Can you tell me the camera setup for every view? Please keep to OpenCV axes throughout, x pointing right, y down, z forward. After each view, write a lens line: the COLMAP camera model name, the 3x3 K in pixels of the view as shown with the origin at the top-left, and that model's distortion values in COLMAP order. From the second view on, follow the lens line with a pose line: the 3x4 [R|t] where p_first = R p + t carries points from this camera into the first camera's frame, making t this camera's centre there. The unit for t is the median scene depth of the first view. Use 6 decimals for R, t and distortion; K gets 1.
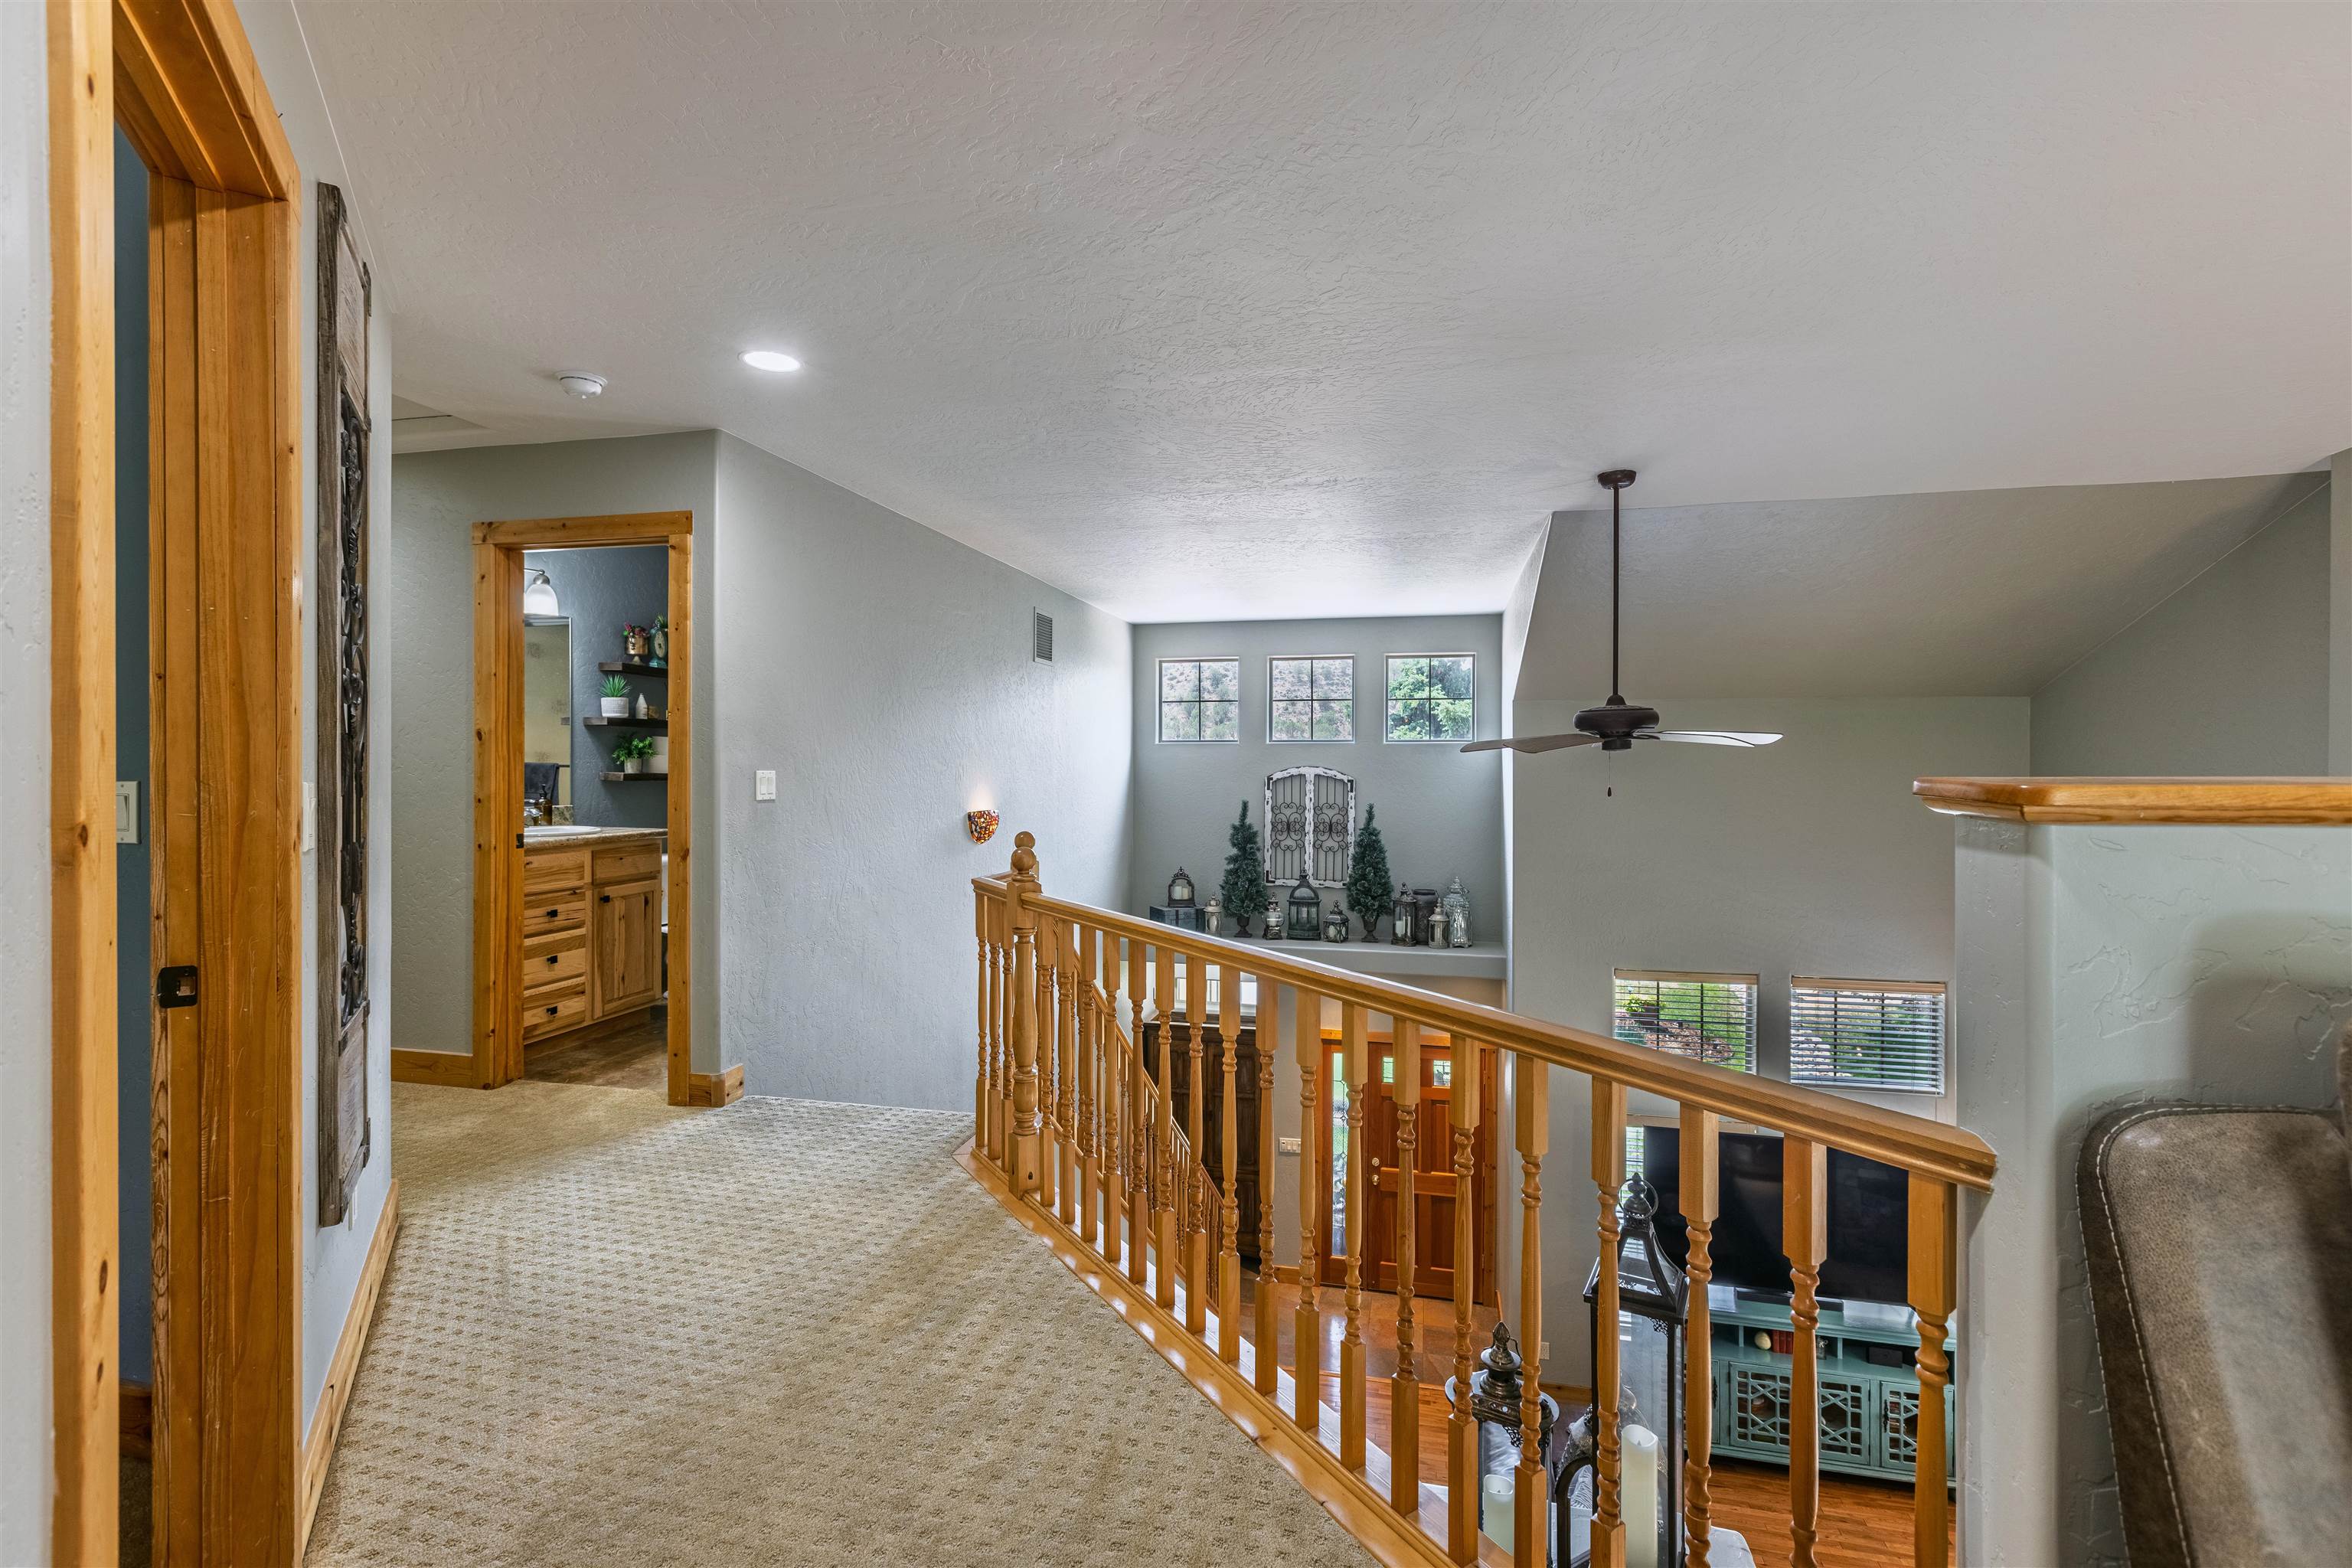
lens RADIAL K [[1078.7, 0, 1213.1], [0, 1078.7, 764.0], [0, 0, 1]] dist [-0.015687, -0.000089]
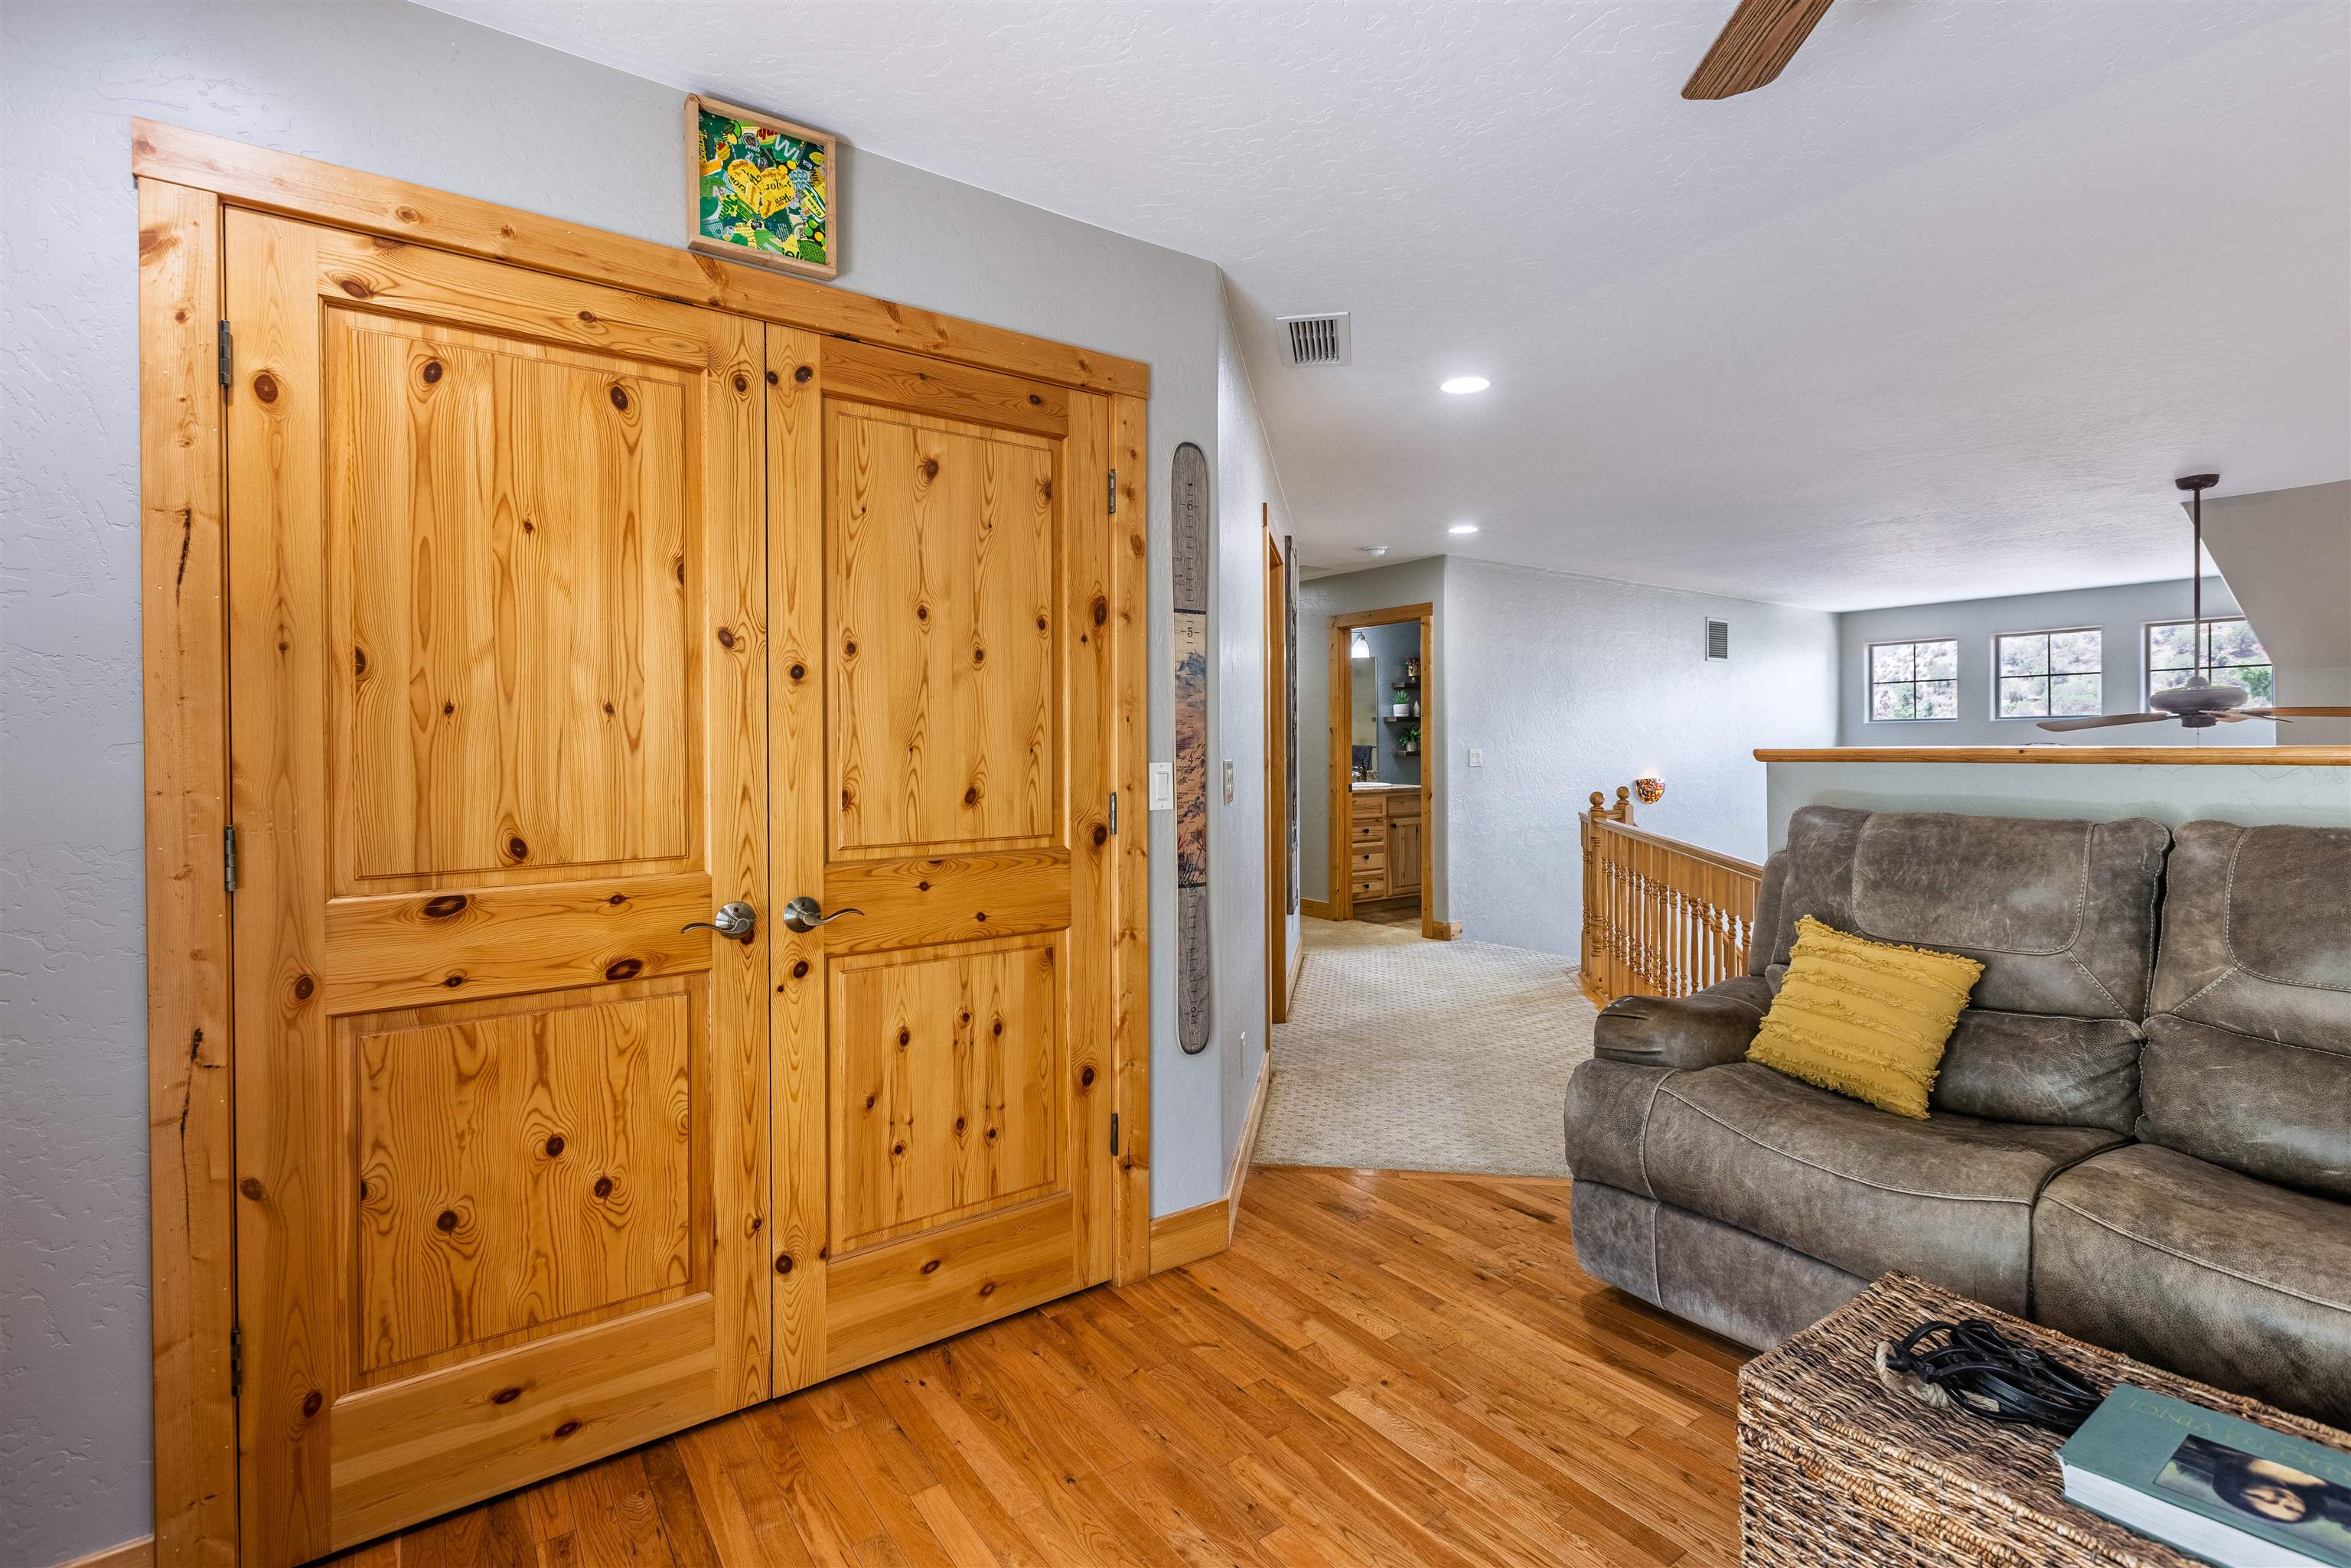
lens RADIAL K [[1078.2, 0, 1212.6], [0, 1078.2, 764.0], [0, 0, 1]] dist [-0.015687, -0.000089]
pose [[0.764117, 0.004705, -0.645060, 0.336059], [0.007470, 0.999842, 0.016142, -0.000860], [0.645034, -0.017153, 0.763961, -0.519246]]
